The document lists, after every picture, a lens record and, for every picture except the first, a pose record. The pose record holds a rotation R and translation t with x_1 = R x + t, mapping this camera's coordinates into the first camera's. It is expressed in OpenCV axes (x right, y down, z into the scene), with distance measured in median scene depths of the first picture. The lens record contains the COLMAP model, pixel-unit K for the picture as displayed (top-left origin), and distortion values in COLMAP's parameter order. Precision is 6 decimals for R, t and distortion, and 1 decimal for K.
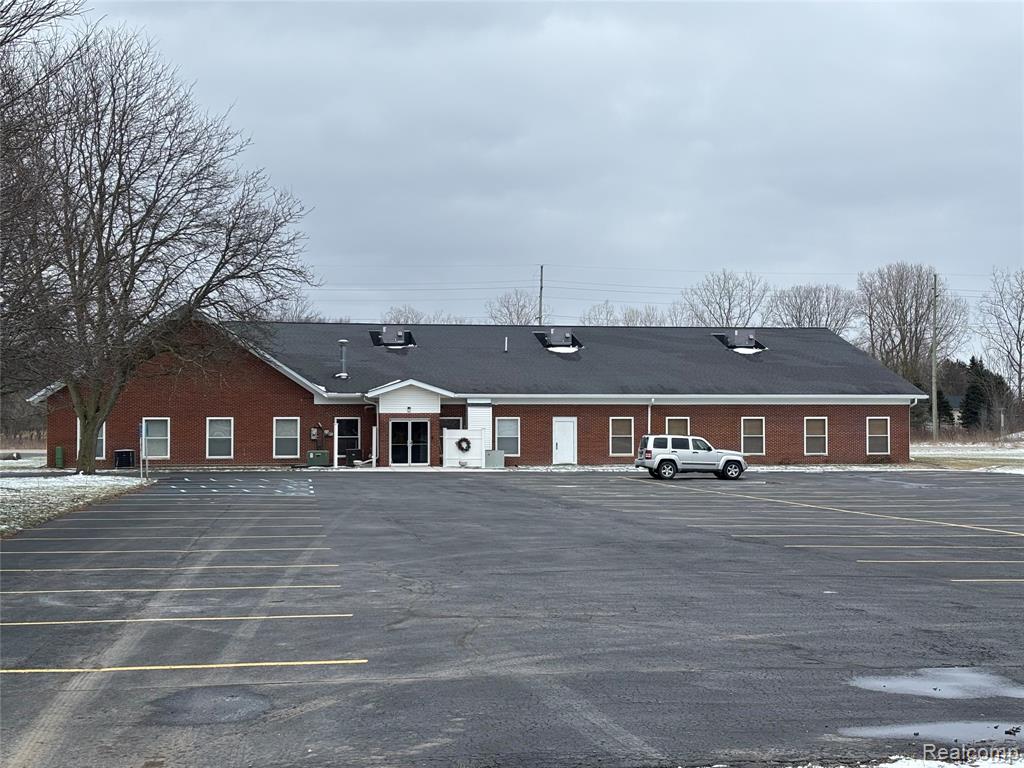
lens RADIAL K [[1575.4, 0, 511.9], [0, 1575.4, 382.6], [0, 0, 1]] dist [0.111484, 0.000000]
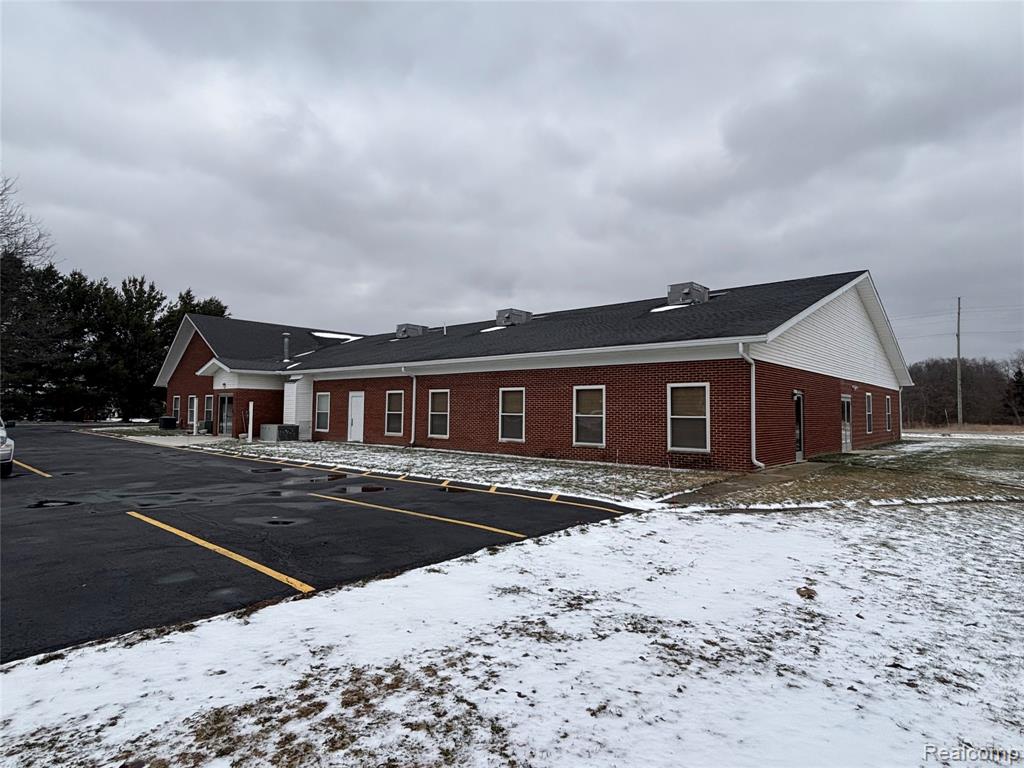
lens RADIAL K [[566.8, 0, 510.7], [0, 566.8, 384.7], [0, 0, 1]] dist [0.001364, -0.000018]
pose [[0.657980, -0.029224, -0.752468, 0.360854], [-0.002454, 0.999158, -0.040951, 0.032320], [0.753031, 0.028792, 0.657354, 0.871749]]
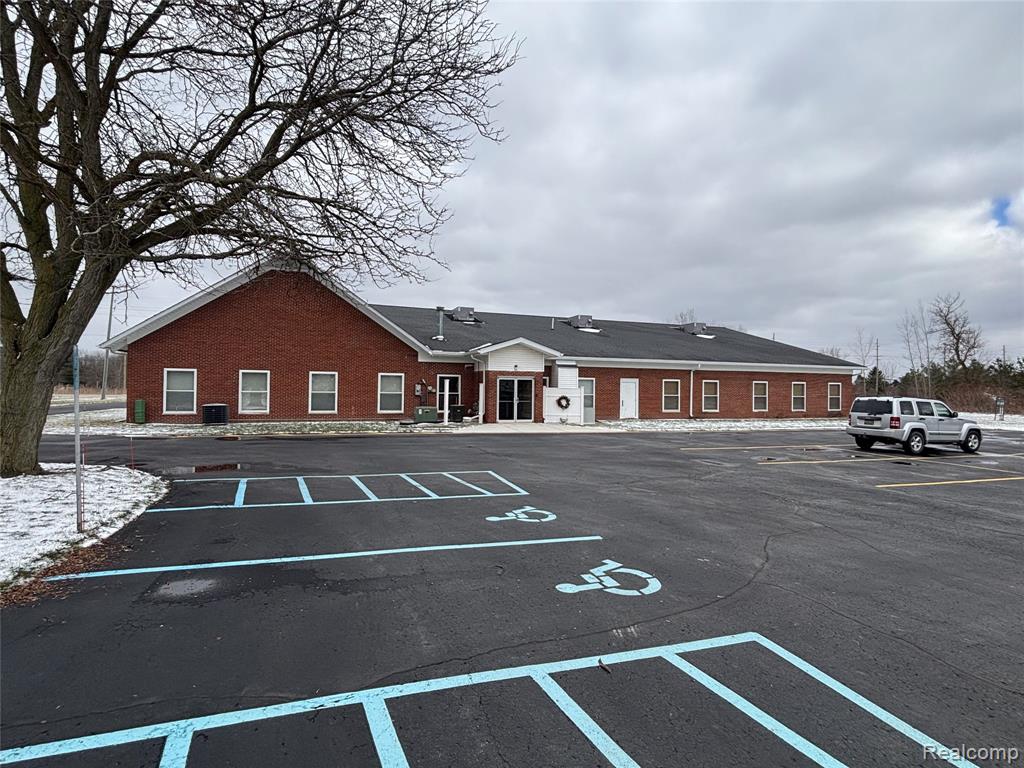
lens RADIAL K [[508.4, 0, 511.4], [0, 508.4, 382.0], [0, 0, 1]] dist [0.005907, 0.000210]
pose [[0.983140, 0.016724, 0.182088, -0.126350], [-0.019438, 0.999725, 0.013130, 0.021691], [-0.181818, -0.016448, 0.983195, 0.661503]]
